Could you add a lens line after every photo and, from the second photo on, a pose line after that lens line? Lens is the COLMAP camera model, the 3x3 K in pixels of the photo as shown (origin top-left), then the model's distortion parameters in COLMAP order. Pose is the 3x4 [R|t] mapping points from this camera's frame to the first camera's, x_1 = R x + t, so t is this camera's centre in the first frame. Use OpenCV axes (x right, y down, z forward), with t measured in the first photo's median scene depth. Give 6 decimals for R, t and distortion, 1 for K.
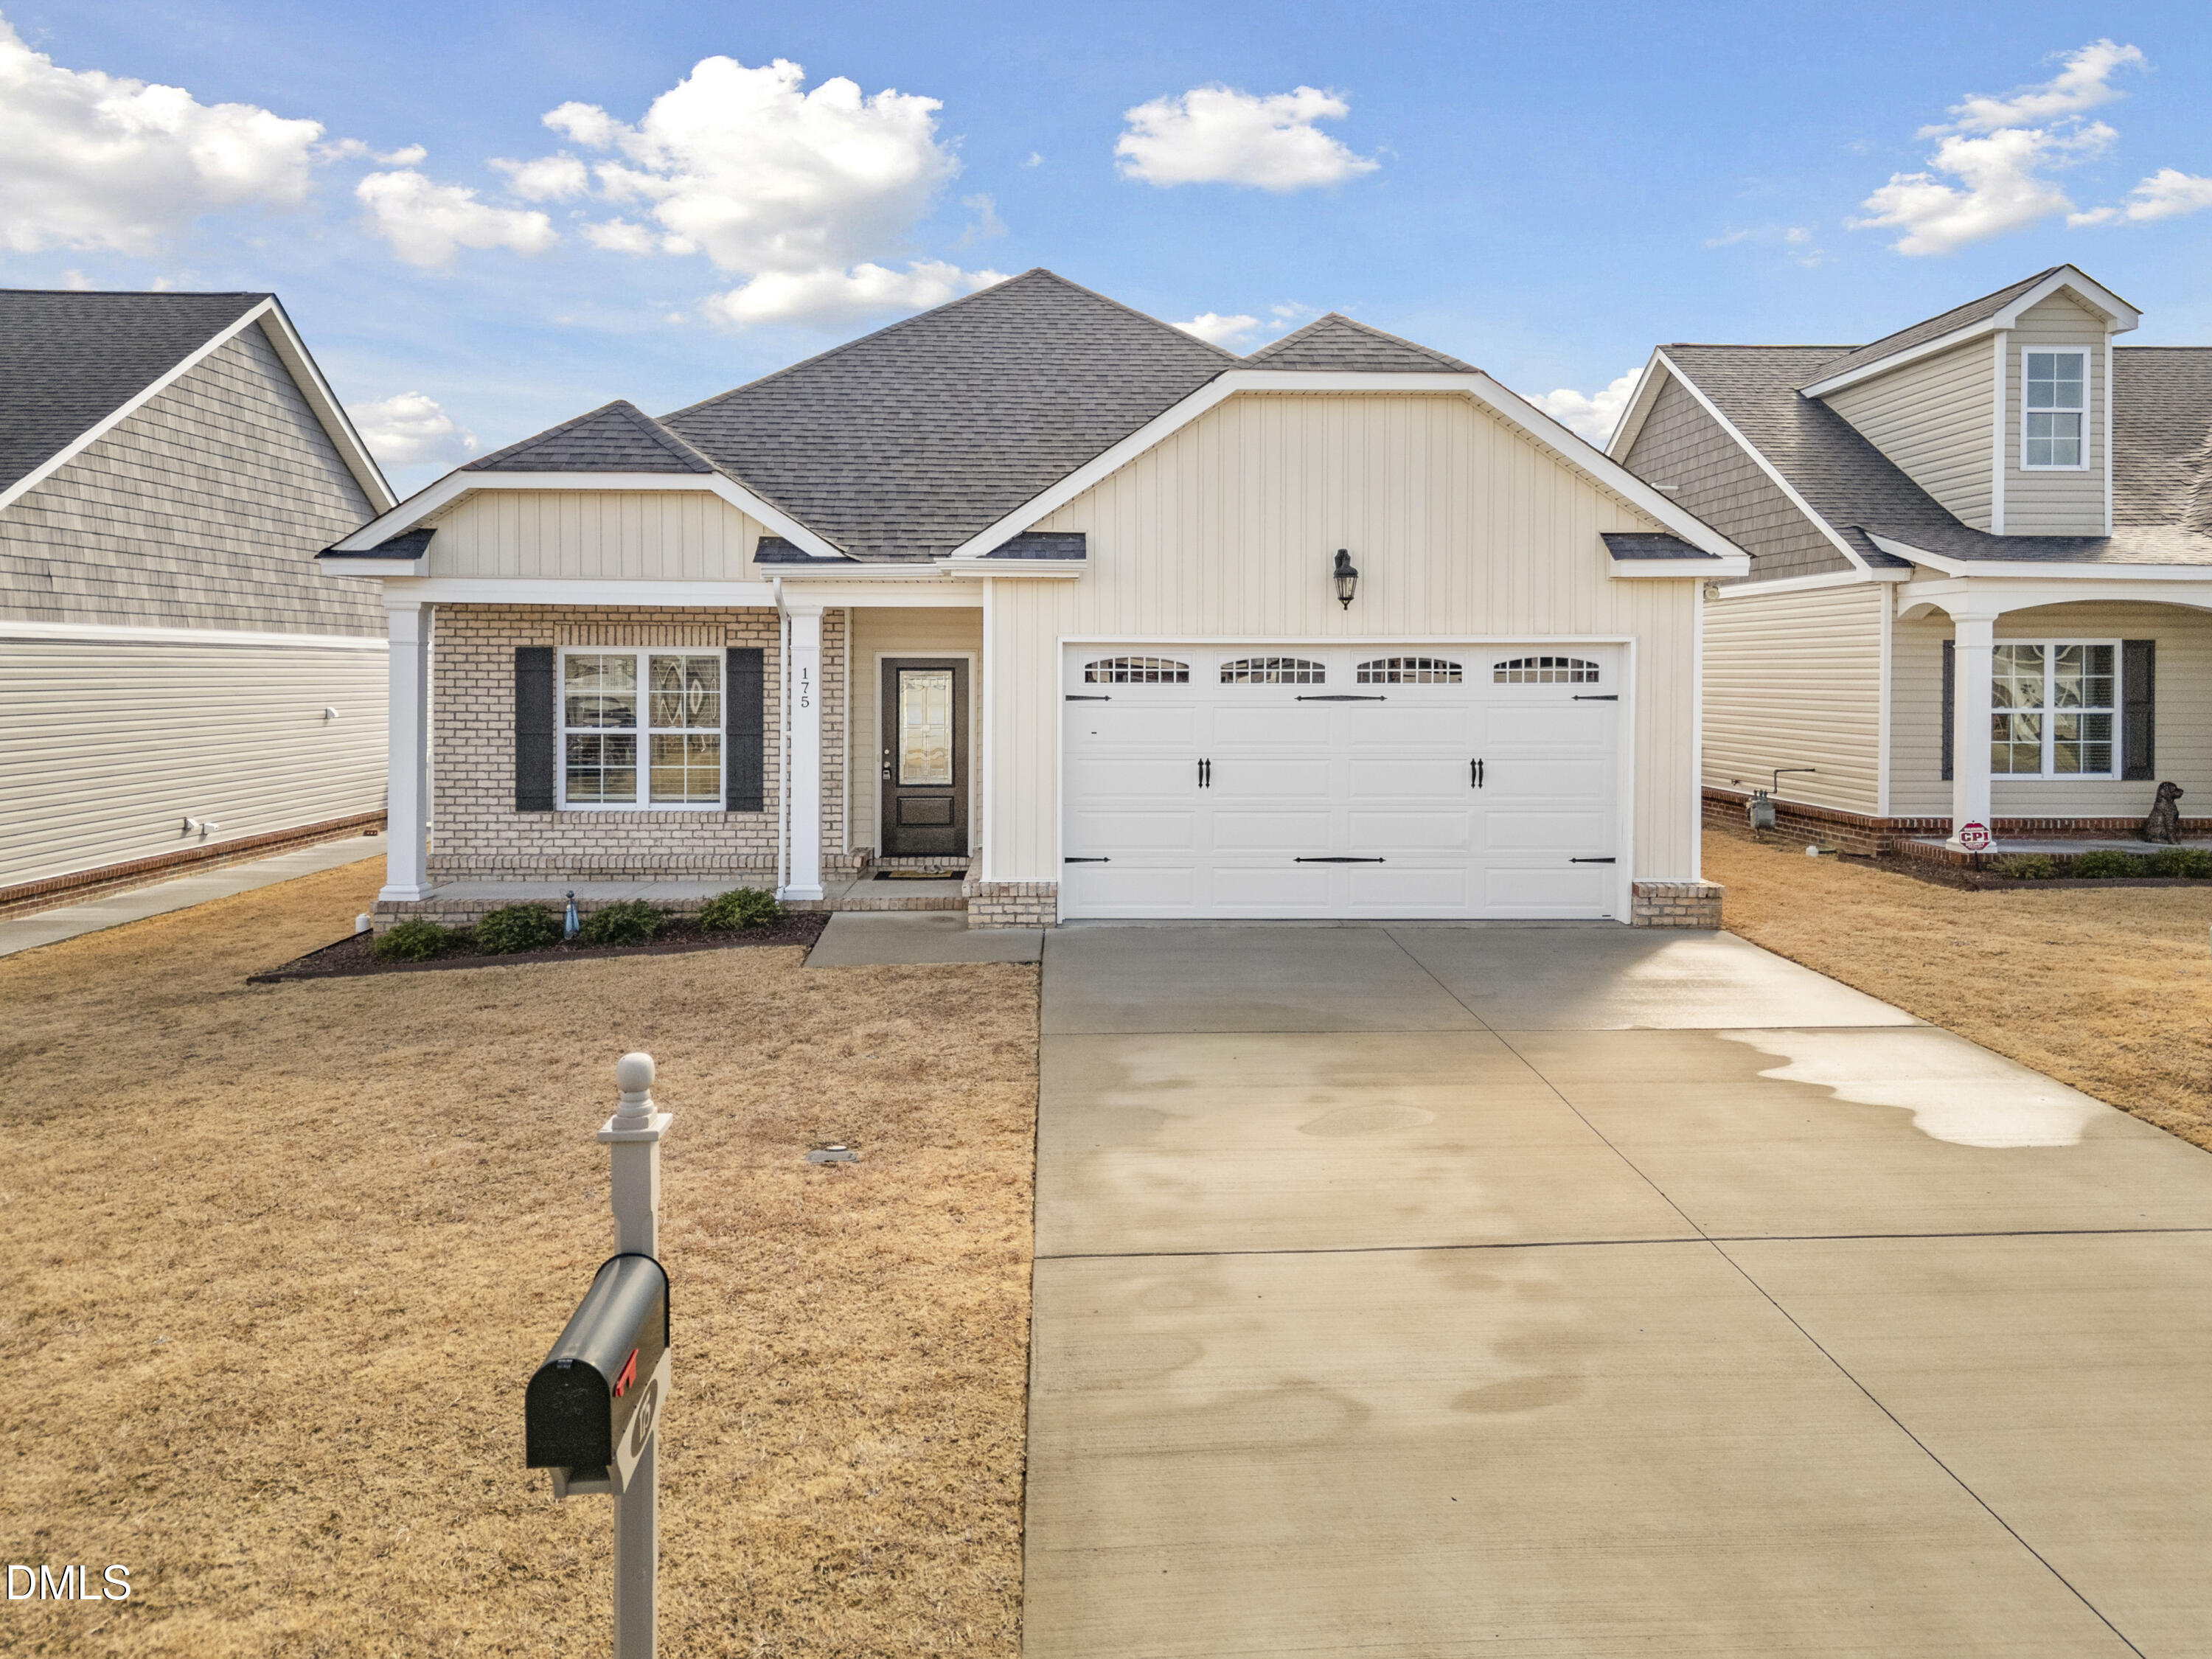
lens RADIAL K [[1611.3, 0, 1111.0], [0, 1611.3, 671.8], [0, 0, 1]] dist [0.050393, -0.036706]
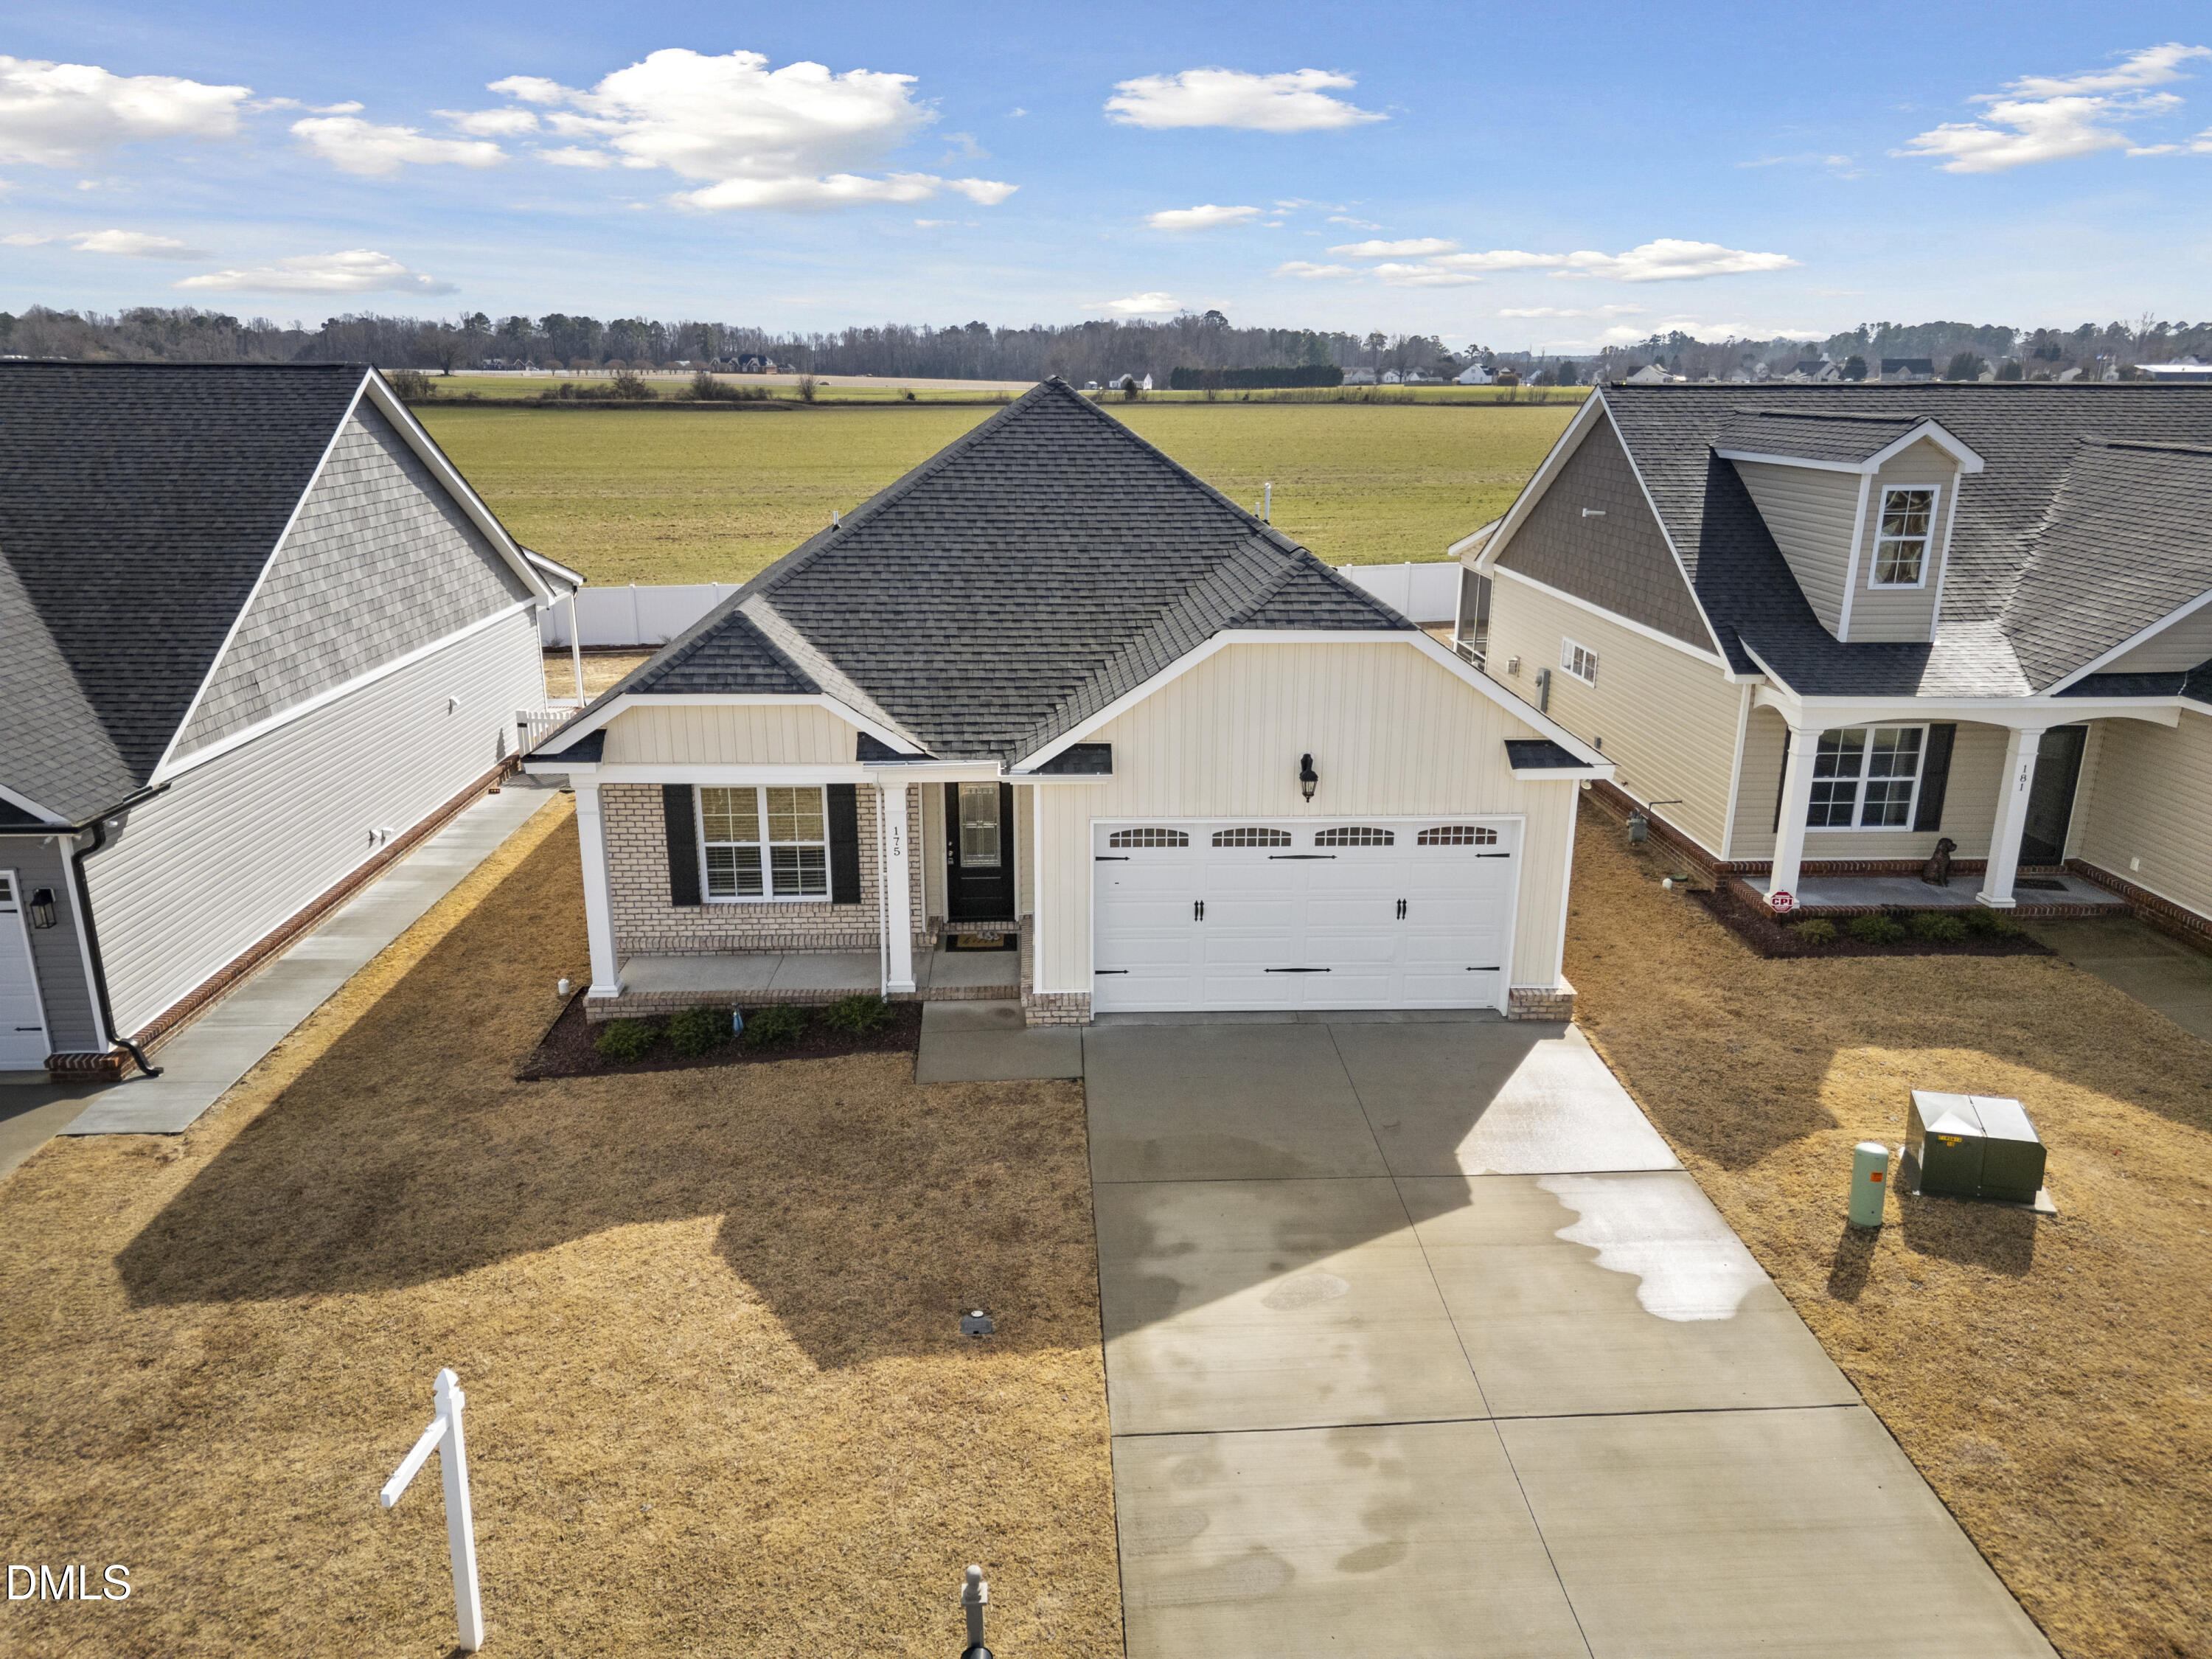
lens RADIAL K [[1557.7, 0, 1107.2], [0, 1557.7, 815.3], [0, 0, 1]] dist [0.071152, -0.076299]
pose [[0.999906, -0.002474, 0.013450, -0.035468], [-0.001329, 0.961264, 0.275626, -0.370374], [-0.013611, -0.275618, 0.961171, -0.224741]]
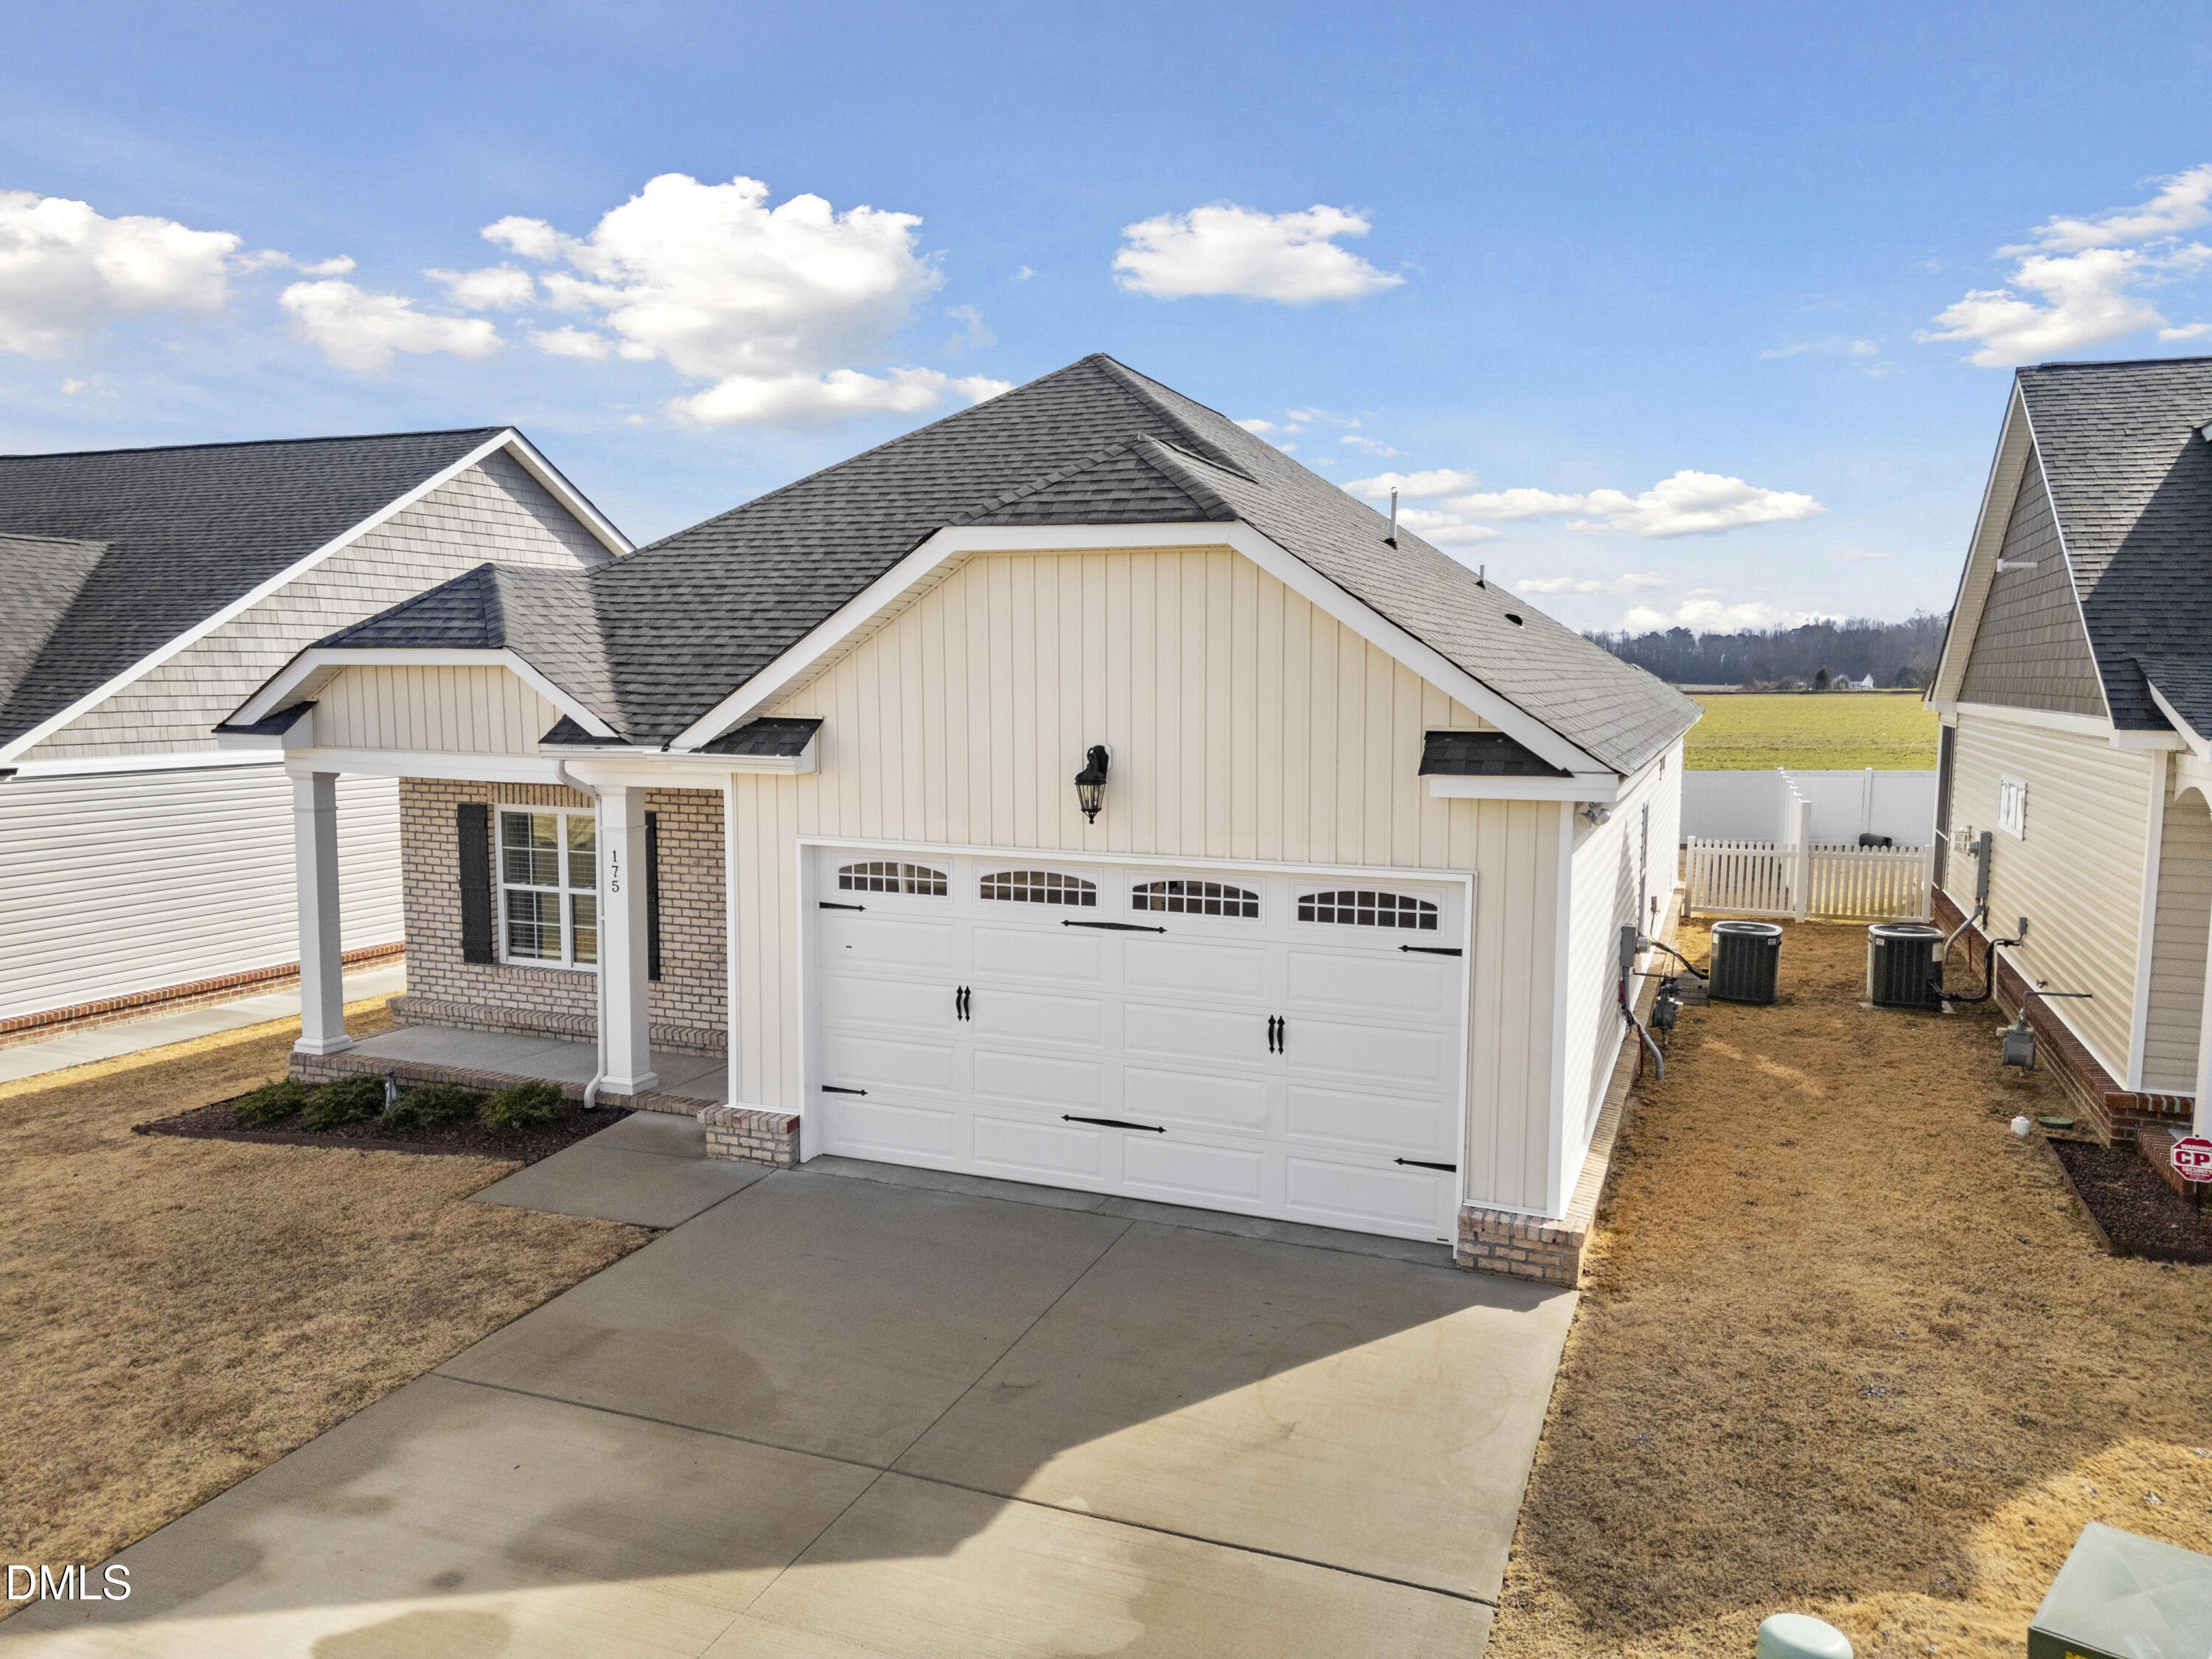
lens RADIAL K [[1555.3, 0, 1106.9], [0, 1555.3, 812.6], [0, 0, 1]] dist [0.068848, -0.071773]
pose [[0.912991, 0.040040, -0.406011, 0.450877], [-0.004510, 0.996102, 0.088091, -0.108827], [0.407955, -0.078595, 0.909613, 0.295465]]
